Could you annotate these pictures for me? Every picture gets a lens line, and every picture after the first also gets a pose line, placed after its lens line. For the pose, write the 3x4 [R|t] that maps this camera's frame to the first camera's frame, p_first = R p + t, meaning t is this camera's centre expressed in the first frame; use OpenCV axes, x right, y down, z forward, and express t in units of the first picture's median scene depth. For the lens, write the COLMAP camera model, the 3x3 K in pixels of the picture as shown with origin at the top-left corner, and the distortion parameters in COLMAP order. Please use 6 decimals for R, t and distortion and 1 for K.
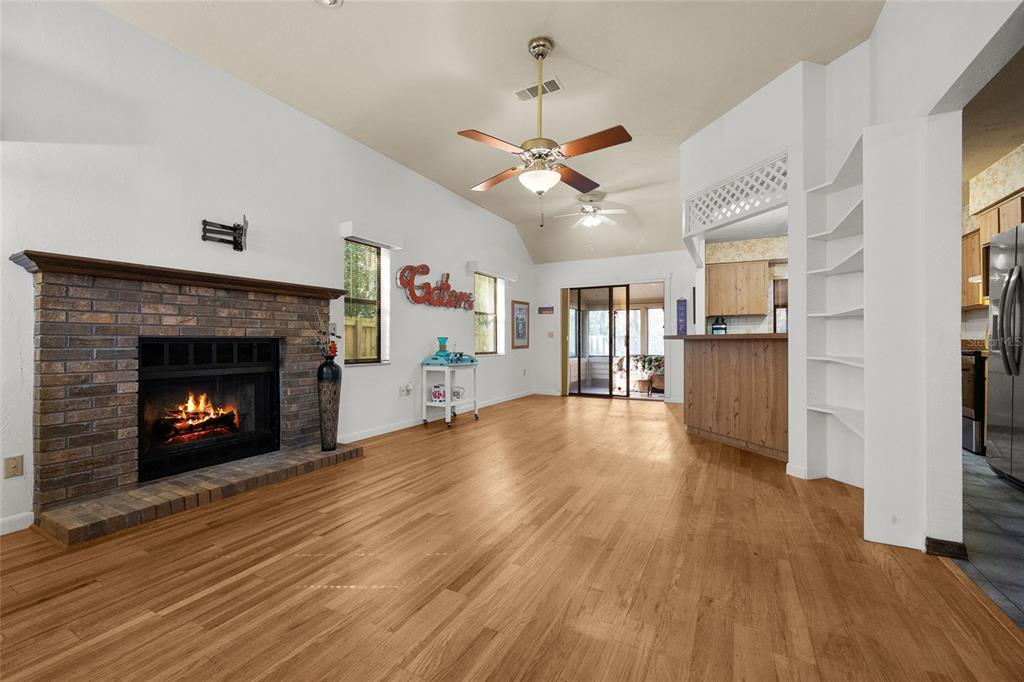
lens RADIAL K [[413.4, 0, 511.8], [0, 413.4, 338.3], [0, 0, 1]] dist [-0.003581, -0.000223]
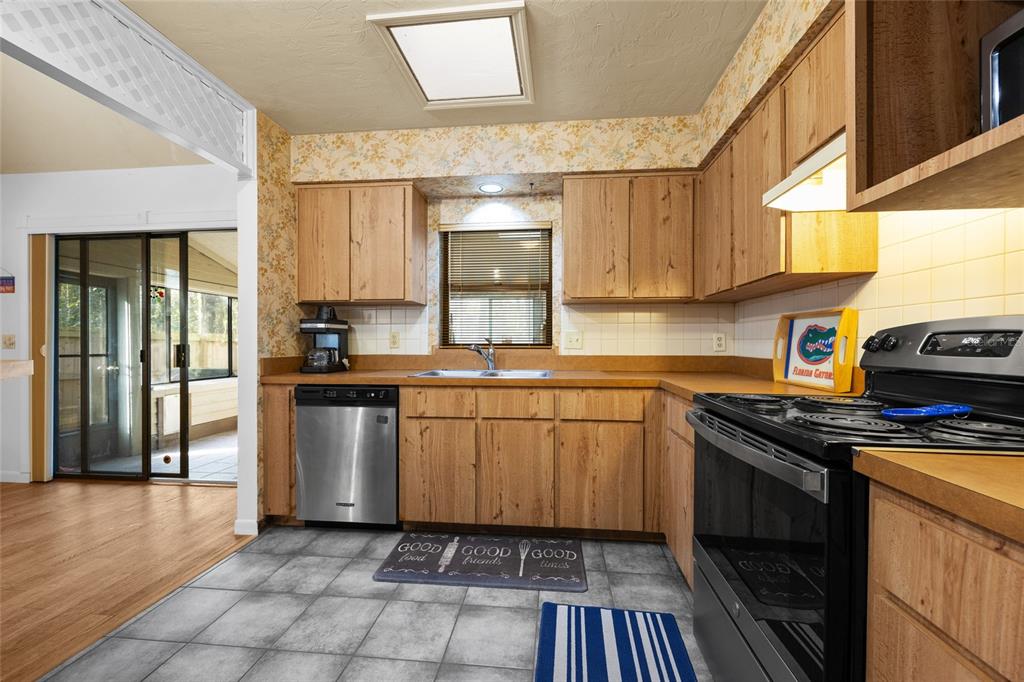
lens RADIAL K [[413.4, 0, 516.4], [0, 413.4, 343.3], [0, 0, 1]] dist [-0.003581, -0.000223]
pose [[0.924041, -0.001420, 0.382292, 0.917135], [-0.000647, 0.999986, 0.005278, -0.021456], [-0.382294, -0.005125, 0.924027, 0.886260]]
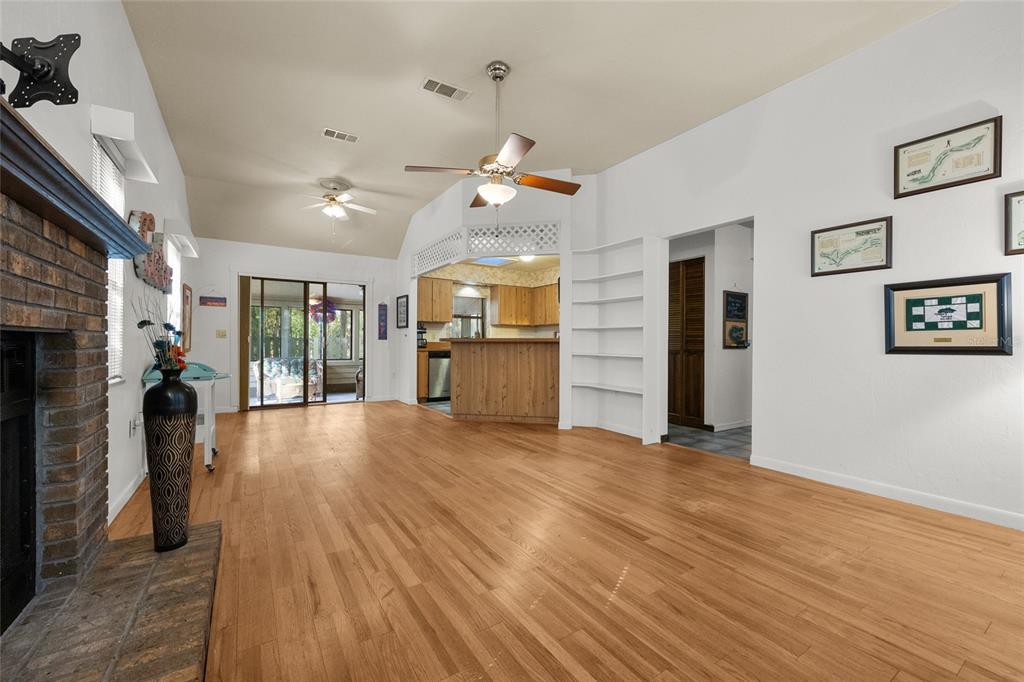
lens RADIAL K [[413.4, 0, 511.9], [0, 413.4, 342.8], [0, 0, 1]] dist [-0.003581, -0.000223]
pose [[0.483708, 0.003626, 0.875222, -0.685988], [-0.009633, 0.999953, 0.001181, 0.003478], [-0.875177, -0.009002, 0.483720, 0.355117]]
